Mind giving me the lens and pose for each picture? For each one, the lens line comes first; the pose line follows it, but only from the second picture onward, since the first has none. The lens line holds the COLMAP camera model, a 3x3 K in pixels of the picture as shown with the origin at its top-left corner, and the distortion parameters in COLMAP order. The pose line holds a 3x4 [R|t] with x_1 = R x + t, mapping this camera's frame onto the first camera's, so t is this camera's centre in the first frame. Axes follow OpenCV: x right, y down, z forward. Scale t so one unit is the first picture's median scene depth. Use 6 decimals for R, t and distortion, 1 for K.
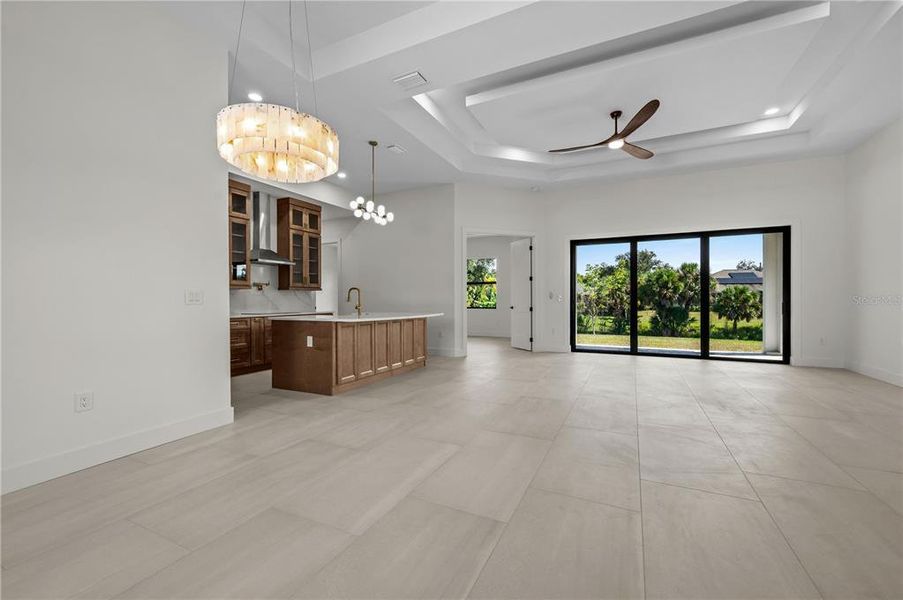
lens RADIAL K [[360.6, 0, 486.0], [0, 360.6, 302.3], [0, 0, 1]] dist [-0.001932, -0.000522]
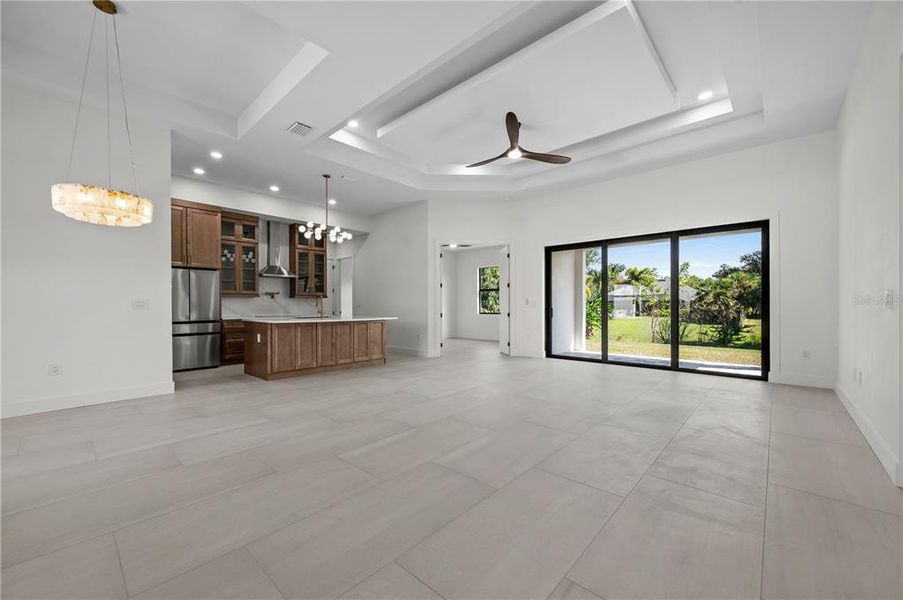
lens RADIAL K [[360.6, 0, 497.3], [0, 360.6, 309.5], [0, 0, 1]] dist [-0.001932, -0.000522]
pose [[0.962409, 0.003515, -0.271582, 0.455130], [-0.002597, 0.999990, 0.003738, -0.000257], [0.271592, -0.002892, 0.962408, -0.004559]]
